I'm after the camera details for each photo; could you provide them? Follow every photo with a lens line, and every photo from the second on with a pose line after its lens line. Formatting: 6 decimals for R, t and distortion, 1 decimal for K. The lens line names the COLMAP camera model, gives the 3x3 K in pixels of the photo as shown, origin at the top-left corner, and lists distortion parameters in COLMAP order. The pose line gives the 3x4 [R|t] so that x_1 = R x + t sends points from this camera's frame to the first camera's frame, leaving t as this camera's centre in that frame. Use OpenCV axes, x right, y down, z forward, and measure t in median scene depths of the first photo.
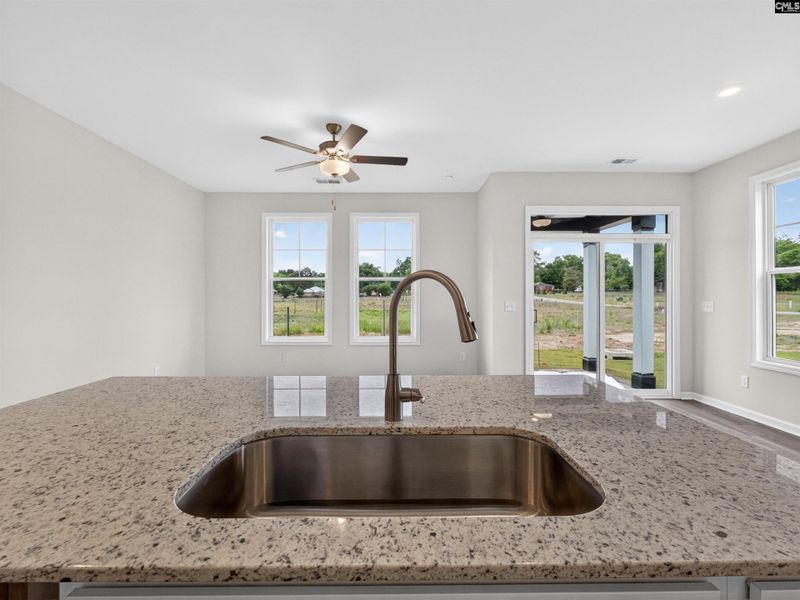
lens RADIAL K [[374.1, 0, 399.7], [0, 374.1, 295.6], [0, 0, 1]] dist [-0.003468, -0.000462]
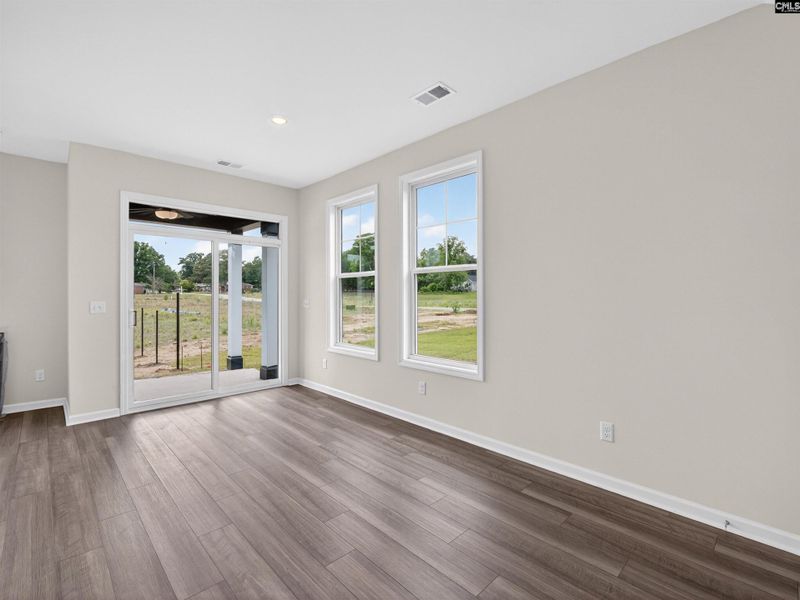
lens RADIAL K [[374.1, 0, 399.7], [0, 374.1, 295.6], [0, 0, 1]] dist [-0.003468, -0.000462]
pose [[0.725321, -0.000784, 0.688410, 0.177879], [-0.000380, 0.999999, 0.001539, 0.000137], [-0.688411, -0.001378, 0.725320, -0.056499]]
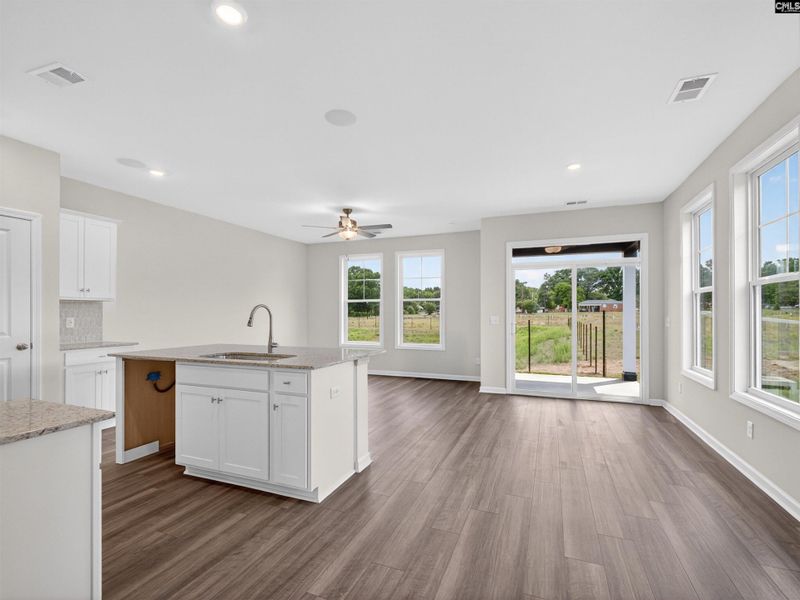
lens RADIAL K [[379.3, 0, 400.4], [0, 379.3, 309.7], [0, 0, 1]] dist [-0.004620, -0.001174]
pose [[0.926799, -0.002392, -0.375551, 0.410283], [-0.000494, 0.999971, -0.007587, 0.000595], [0.375558, 0.007218, 0.926771, -0.283282]]
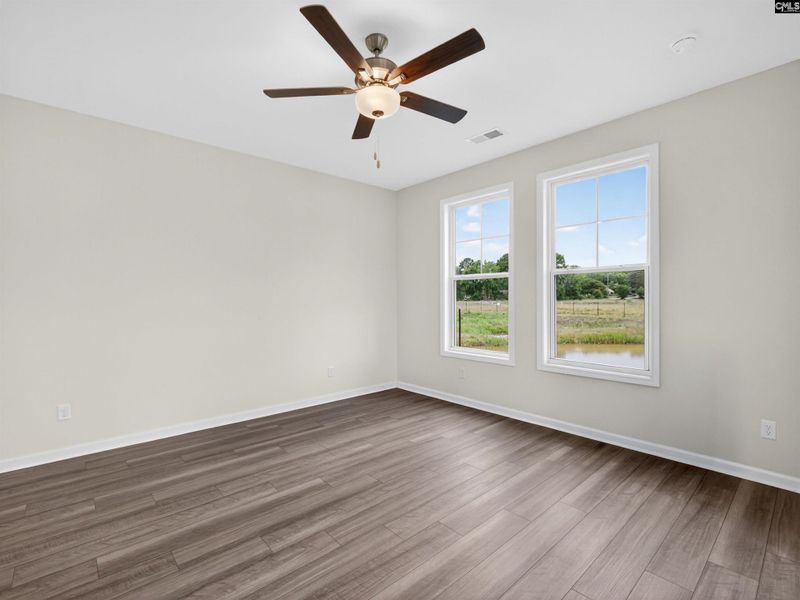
lens RADIAL K [[373.9, 0, 400.0], [0, 373.9, 300.0], [0, 0, 1]] dist [-0.002839, -0.000304]
pose [[0.662556, 0.003336, -0.749005, 0.212971], [0.003015, 0.999970, 0.007121, -0.000161], [0.749007, -0.006976, 0.662526, 0.366553]]
